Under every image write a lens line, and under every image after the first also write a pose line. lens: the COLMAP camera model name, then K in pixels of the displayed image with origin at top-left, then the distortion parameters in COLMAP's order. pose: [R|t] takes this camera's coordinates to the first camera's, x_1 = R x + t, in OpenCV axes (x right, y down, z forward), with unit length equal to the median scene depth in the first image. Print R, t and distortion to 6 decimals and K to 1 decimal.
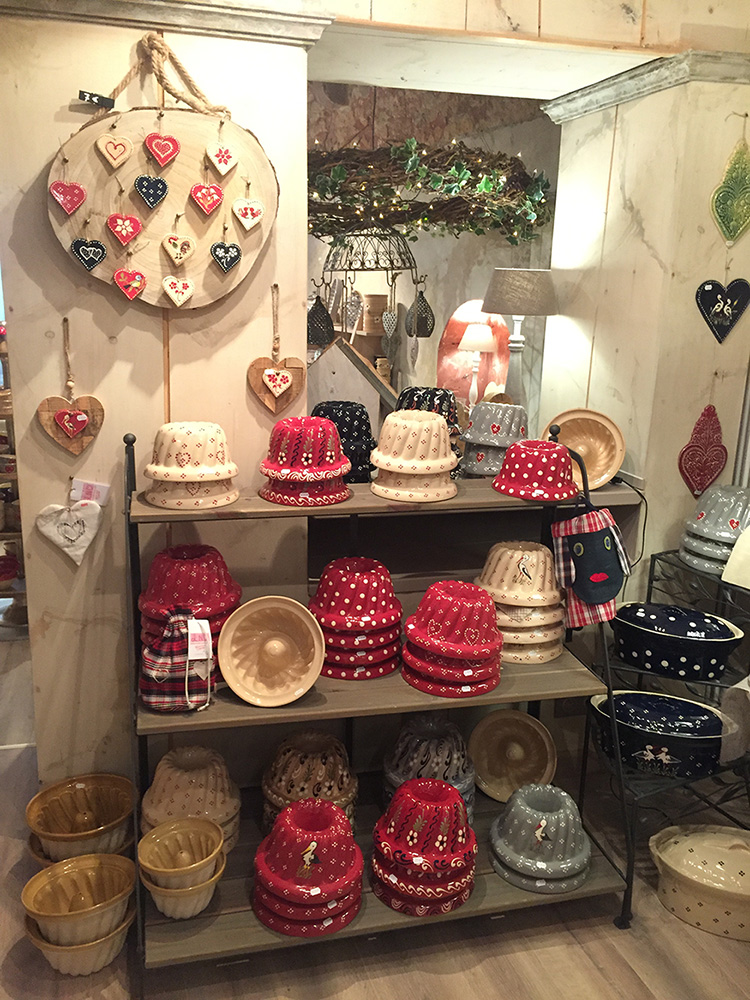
lens RADIAL K [[870.4, 0, 375.4], [0, 870.4, 499.9], [0, 0, 1]] dist [0.061529, -0.067484]
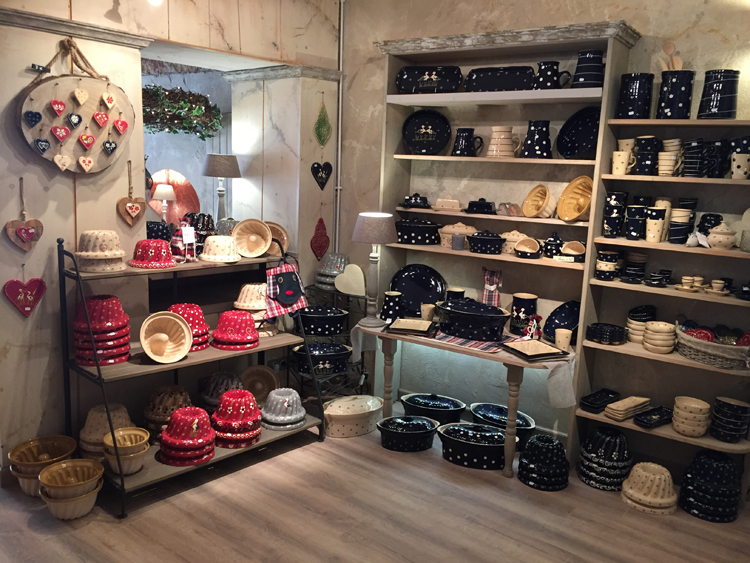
lens RADIAL K [[652.8, 0, 373.3], [0, 652.8, 281.7], [0, 0, 1]] dist [0.061529, -0.067484]
pose [[0.846717, -0.085214, 0.525176, -0.455944], [0.115122, 0.993050, -0.024476, 0.127506], [-0.519440, 0.081184, 0.850642, -0.544511]]
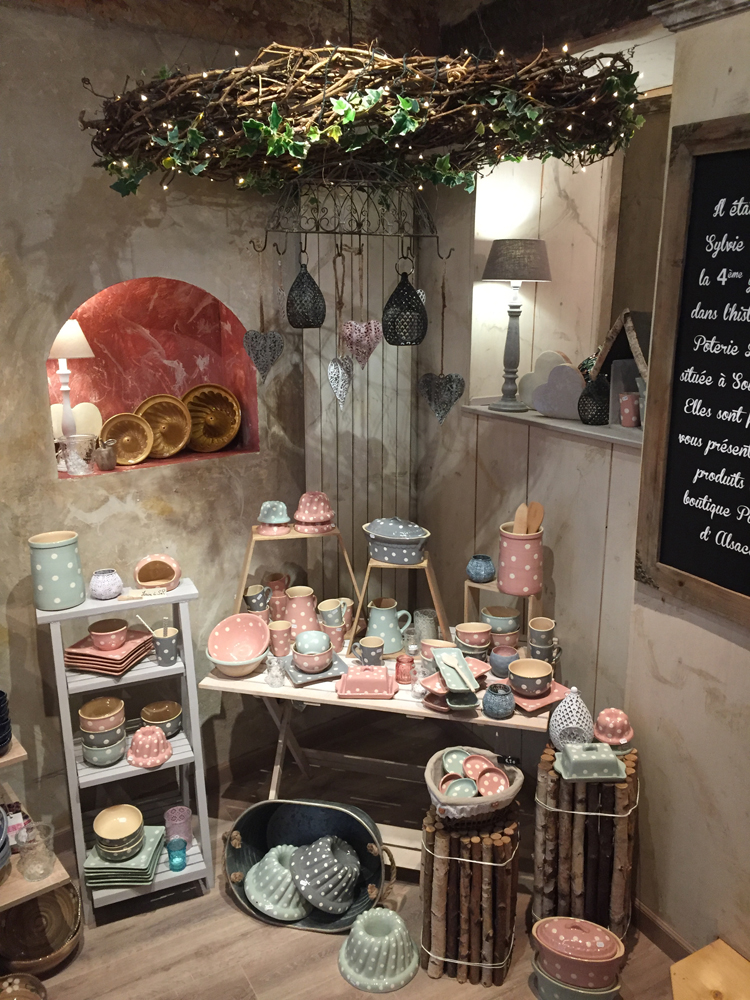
lens RADIAL K [[870.4, 0, 375.9], [0, 870.4, 500.2], [0, 0, 1]] dist [0.061529, -0.067484]
pose [[-0.259612, -0.270538, 0.927044, -1.199974], [0.230205, 0.914948, 0.331475, -0.498763], [-0.937874, 0.299465, -0.175253, 1.958738]]
